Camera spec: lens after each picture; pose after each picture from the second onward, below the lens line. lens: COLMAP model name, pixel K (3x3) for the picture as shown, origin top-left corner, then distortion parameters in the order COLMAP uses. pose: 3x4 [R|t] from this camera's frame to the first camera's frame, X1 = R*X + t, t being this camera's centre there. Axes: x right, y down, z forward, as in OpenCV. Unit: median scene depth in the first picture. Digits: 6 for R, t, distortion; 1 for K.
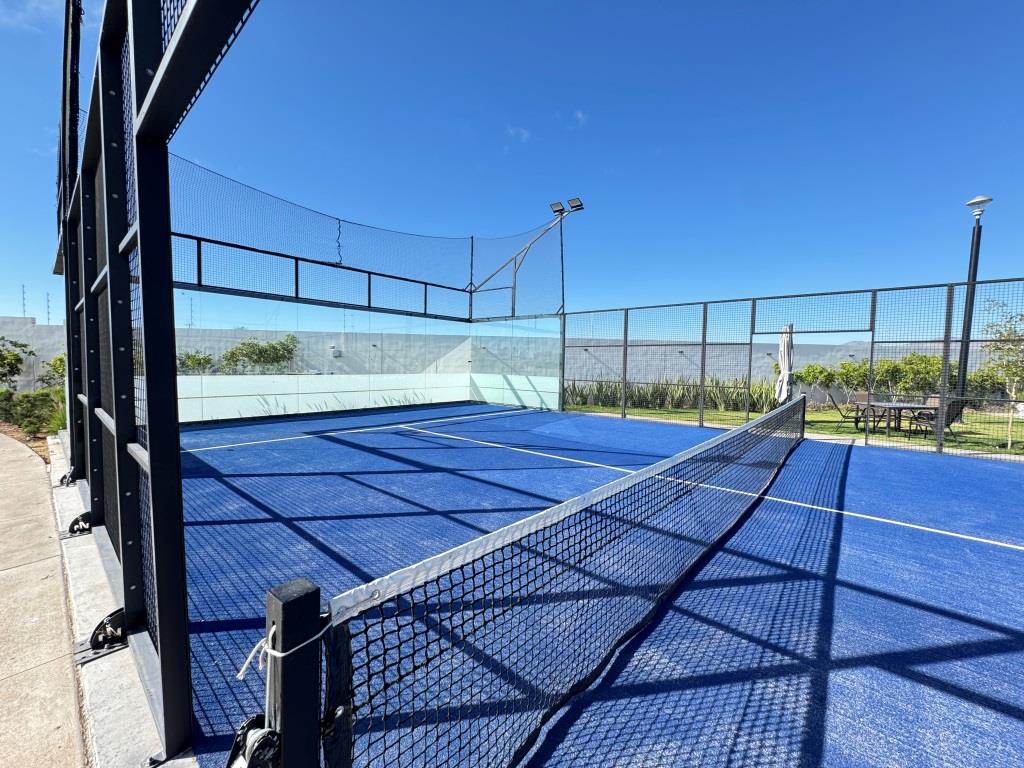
lens RADIAL K [[407.9, 0, 512.0], [0, 407.9, 384.0], [0, 0, 1]] dist [-0.001306, -0.000092]
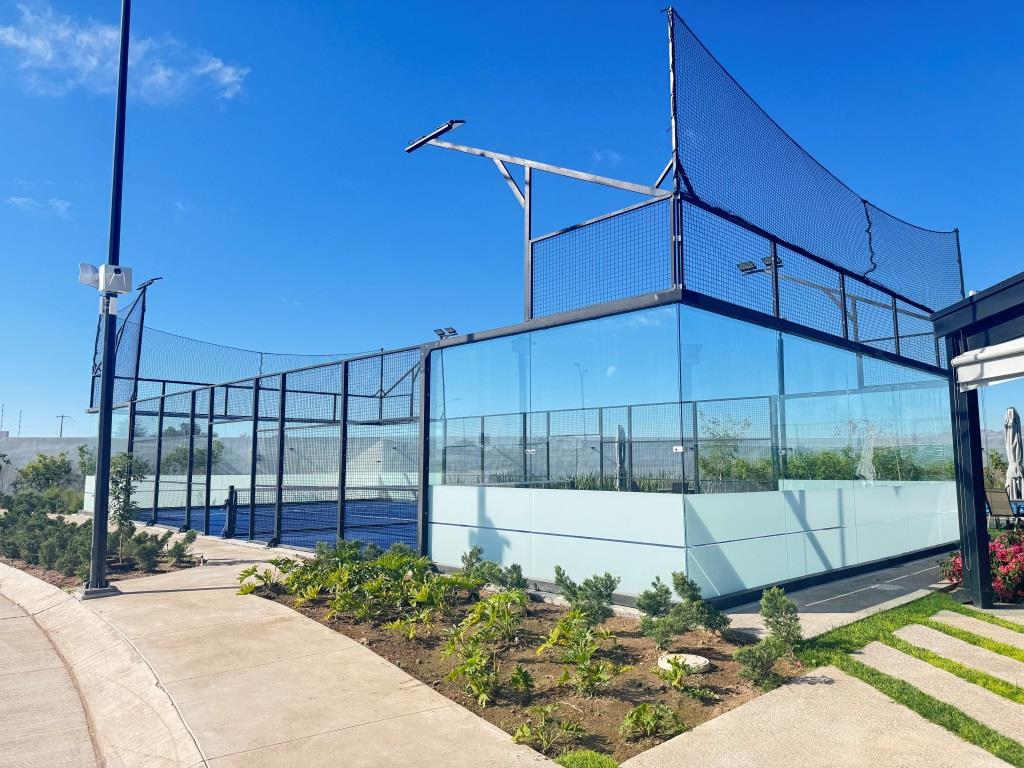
lens RADIAL K [[718.4, 0, 508.0], [0, 718.4, 374.4], [0, 0, 1]] dist [0.050093, -0.061846]
pose [[0.995244, -0.029370, -0.092875, 0.428933], [0.012401, 0.983906, -0.178256, 0.061303], [0.096616, 0.176256, 0.979591, -0.872704]]
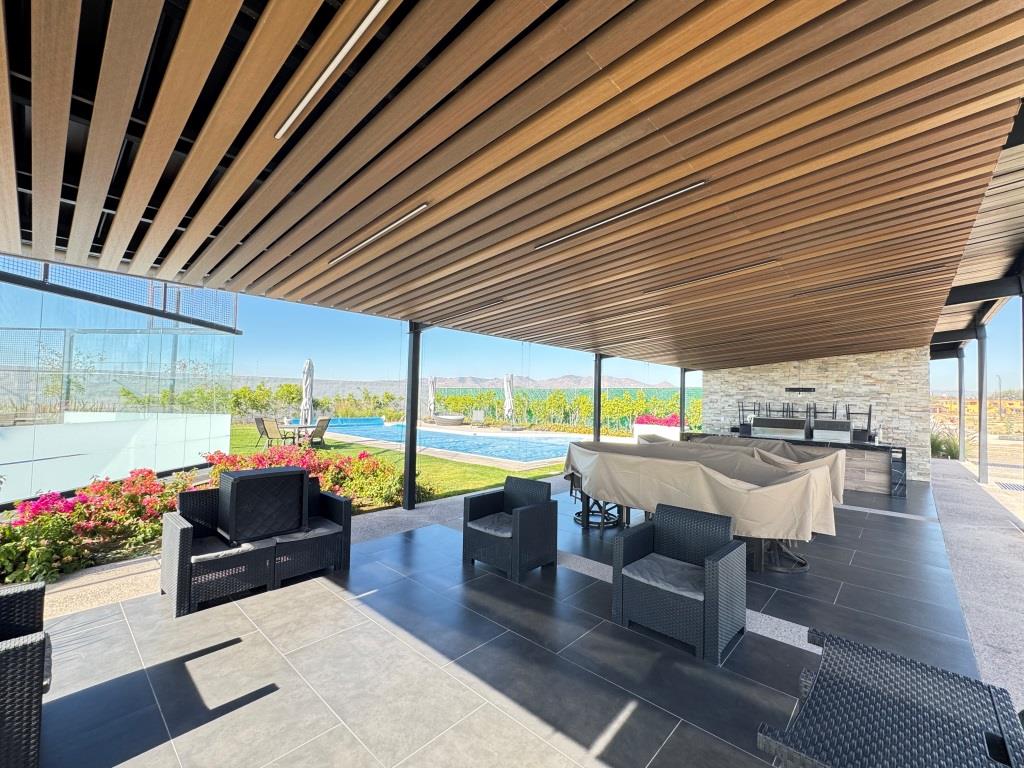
lens RADIAL K [[435.2, 0, 512.0], [0, 435.2, 382.9], [0, 0, 1]] dist [-0.000786, -0.000309]
pose [[0.776858, 0.021420, 0.629312, 0.856015], [0.025790, 0.997500, -0.065790, 0.044816], [-0.629148, 0.067339, 0.774363, -0.677979]]
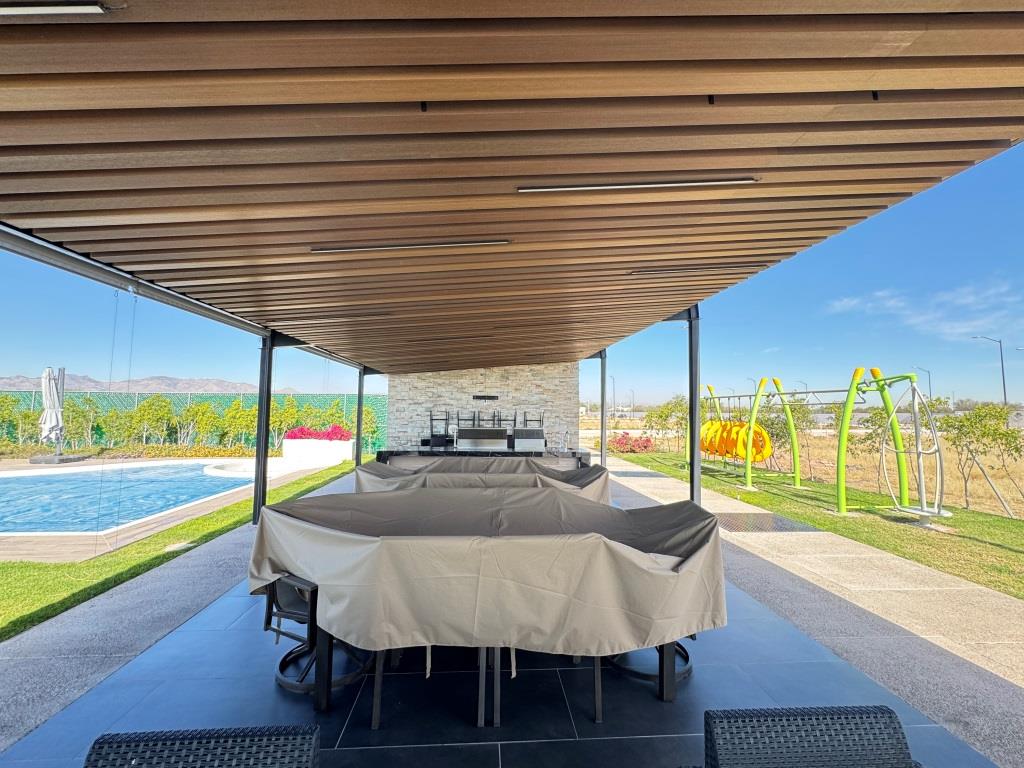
lens RADIAL K [[435.2, 0, 512.0], [0, 435.2, 382.9], [0, 0, 1]] dist [-0.000786, -0.000309]
pose [[0.077342, 0.047267, 0.995884, 0.980099], [0.044610, 0.997711, -0.050819, 0.034605], [-0.996006, 0.048357, 0.075056, -0.508254]]
